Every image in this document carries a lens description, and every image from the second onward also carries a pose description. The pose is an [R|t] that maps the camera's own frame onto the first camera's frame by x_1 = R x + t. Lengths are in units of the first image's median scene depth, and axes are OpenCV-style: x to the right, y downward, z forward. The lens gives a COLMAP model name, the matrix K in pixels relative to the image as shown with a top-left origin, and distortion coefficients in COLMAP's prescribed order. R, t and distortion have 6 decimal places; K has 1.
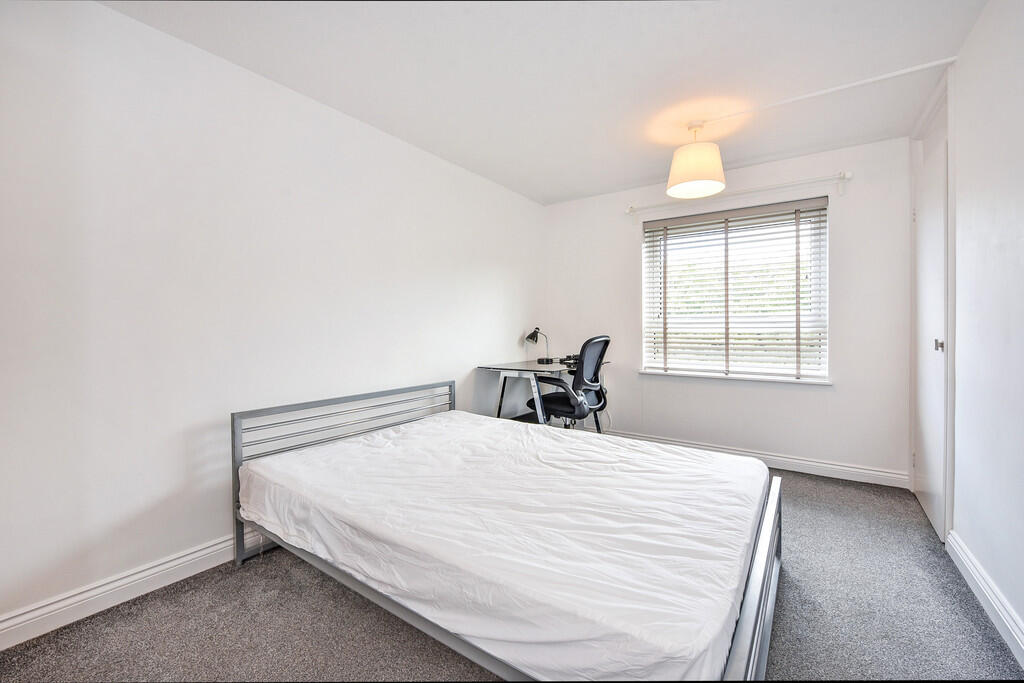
lens RADIAL K [[413.7, 0, 524.9], [0, 413.7, 341.0], [0, 0, 1]] dist [-0.023042, 0.000153]
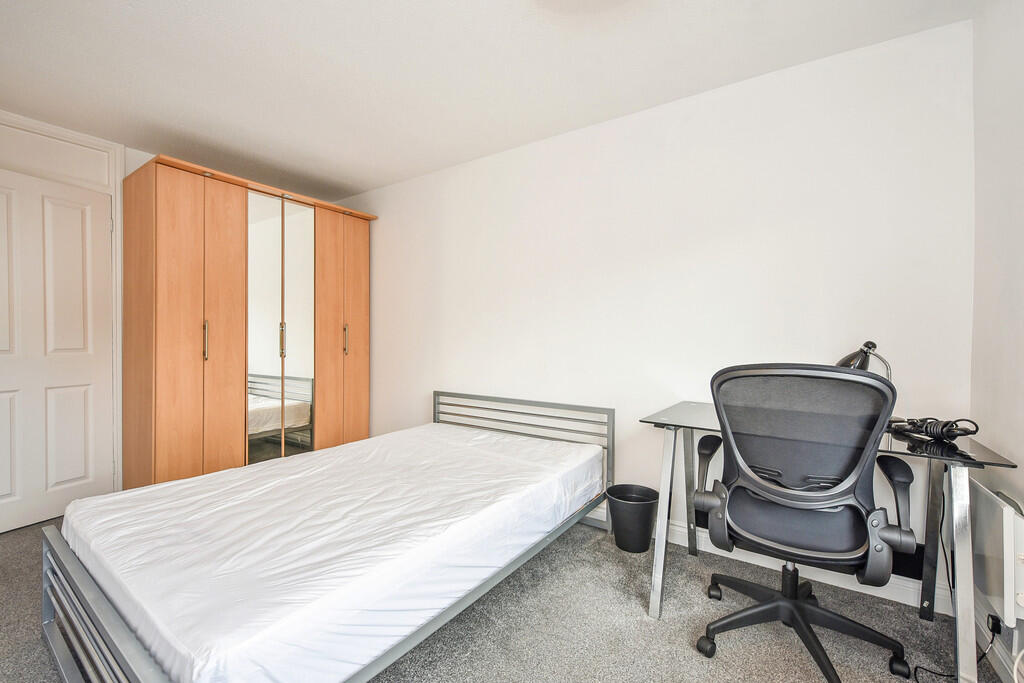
lens RADIAL K [[413.7, 0, 524.9], [0, 413.7, 341.0], [0, 0, 1]] dist [-0.023042, 0.000153]
pose [[-0.010094, 0.013458, -0.999858, 0.730741], [-0.022017, 0.999664, 0.013678, -0.049837], [0.999707, 0.022152, -0.009794, 0.969285]]
